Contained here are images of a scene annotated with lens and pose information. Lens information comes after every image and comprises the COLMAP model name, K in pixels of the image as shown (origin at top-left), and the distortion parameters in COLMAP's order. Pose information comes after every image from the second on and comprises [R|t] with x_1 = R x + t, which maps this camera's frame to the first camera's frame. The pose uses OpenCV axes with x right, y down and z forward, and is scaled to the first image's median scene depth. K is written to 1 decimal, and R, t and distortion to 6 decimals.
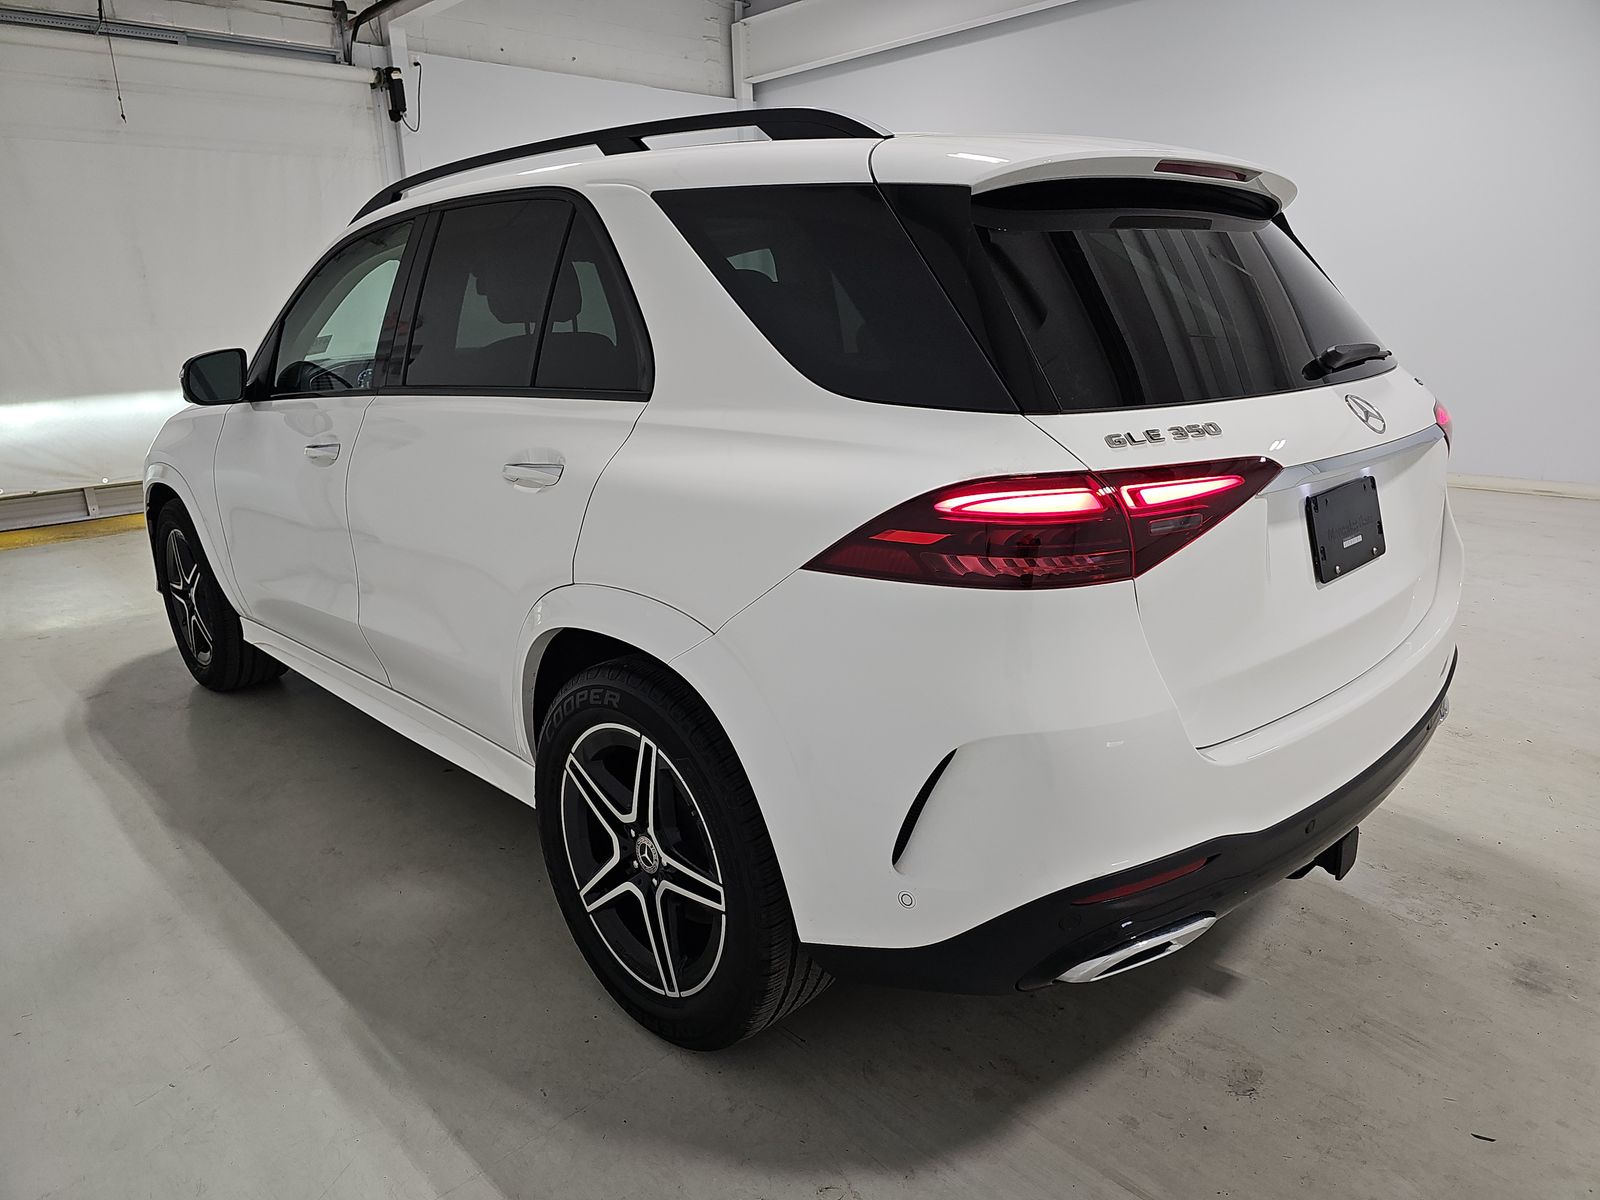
lens RADIAL K [[1079.2, 0, 786.0], [0, 1079.2, 602.0], [0, 0, 1]] dist [0.016219, -0.012015]
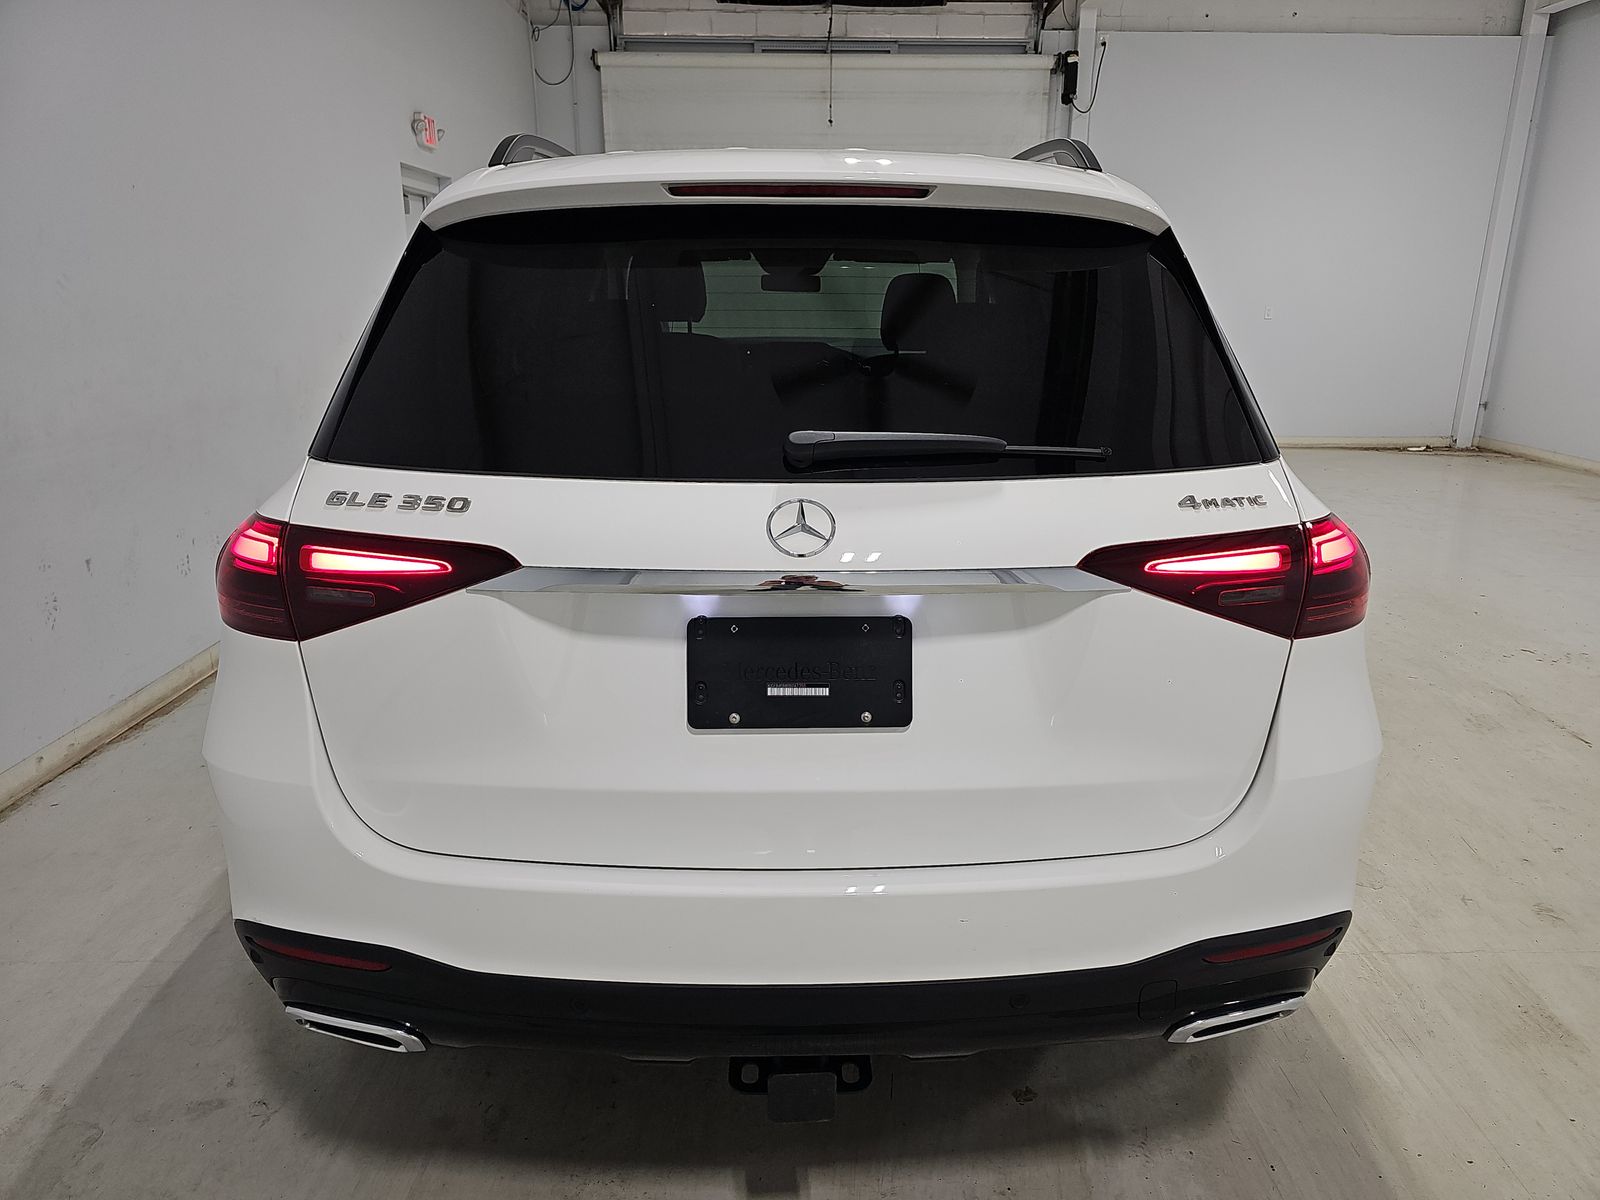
lens RADIAL K [[1079.2, 0, 809.6], [0, 1079.2, 599.5], [0, 0, 1]] dist [0.016219, -0.012015]
pose [[0.731426, 0.220266, -0.645367, 0.256888], [-0.204423, 0.973695, 0.100643, -0.050228], [0.650559, 0.058315, 0.757213, 0.113923]]
